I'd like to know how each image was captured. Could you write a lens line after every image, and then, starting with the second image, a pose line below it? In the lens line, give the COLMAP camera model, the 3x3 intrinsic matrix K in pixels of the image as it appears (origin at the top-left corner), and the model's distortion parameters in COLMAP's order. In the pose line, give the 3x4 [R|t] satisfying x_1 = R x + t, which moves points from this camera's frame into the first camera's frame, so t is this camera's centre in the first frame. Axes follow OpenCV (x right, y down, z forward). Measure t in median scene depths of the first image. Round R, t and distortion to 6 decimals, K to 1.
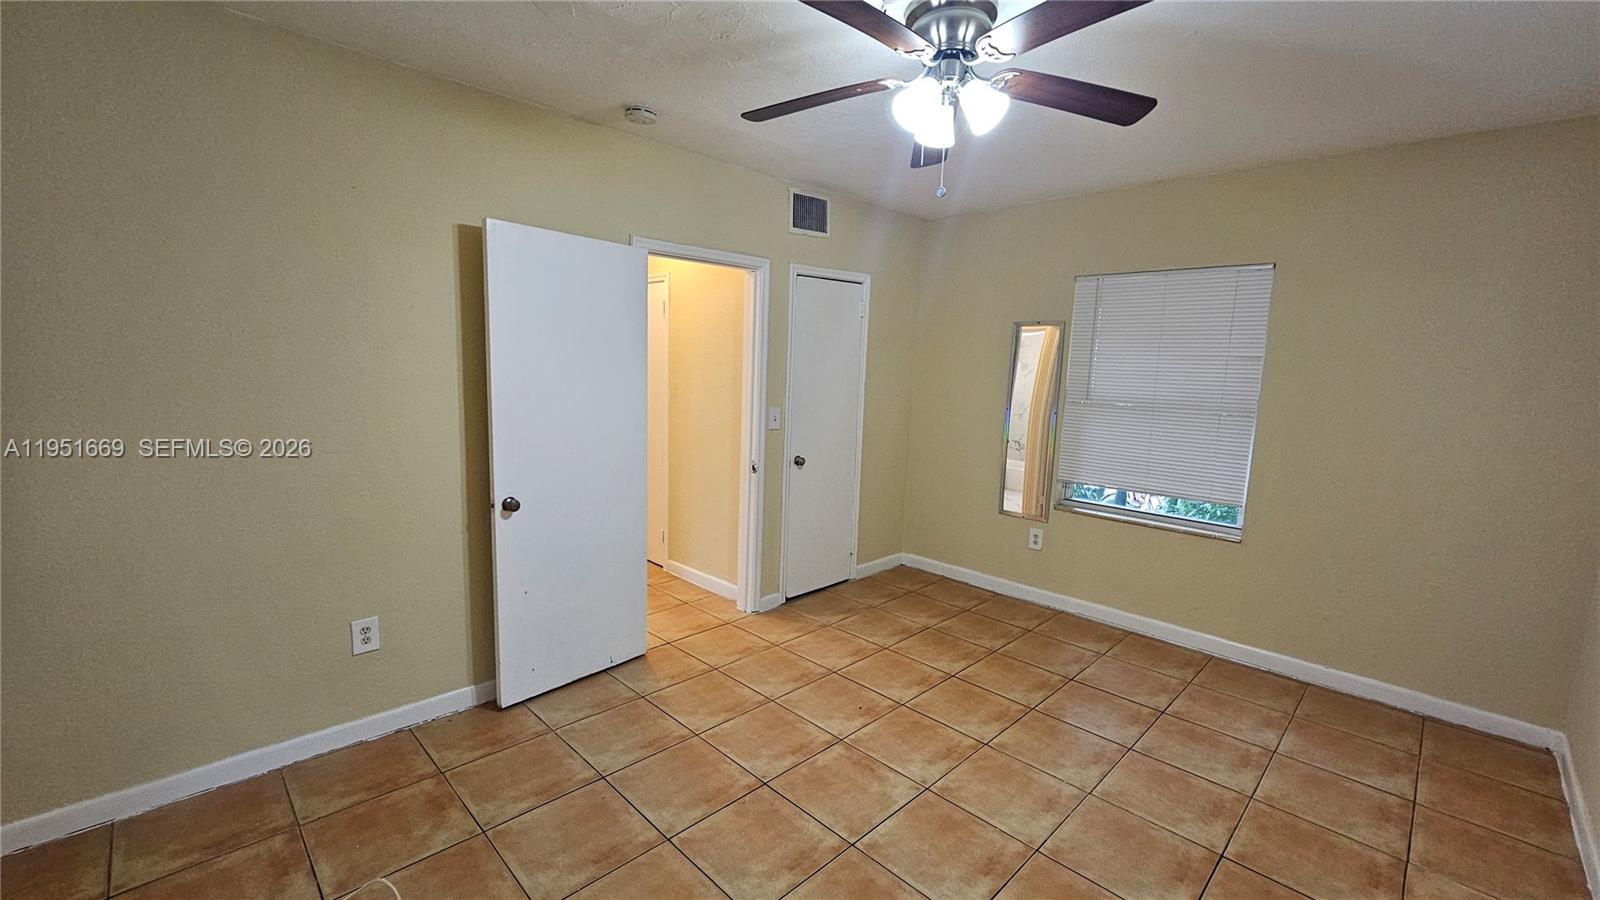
lens RADIAL K [[653.3, 0, 800.0], [0, 653.3, 450.0], [0, 0, 1]] dist [0.001675, 0.000055]
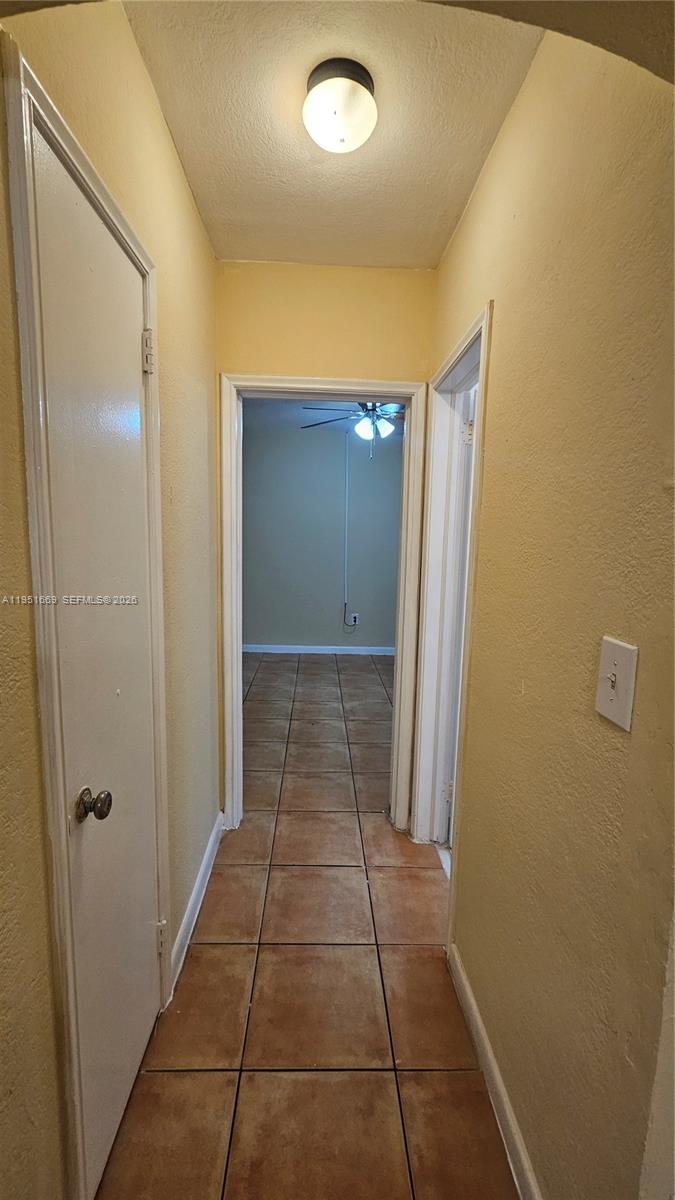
lens RADIAL K [[490.0, 0, 336.3], [0, 490.0, 596.0], [0, 0, 1]] dist [0.001675, 0.000055]
pose [[-0.732613, -0.131842, 0.667755, -0.879709], [0.044490, 0.969687, 0.240267, -0.261333], [-0.679190, 0.205731, -0.704539, 2.096356]]
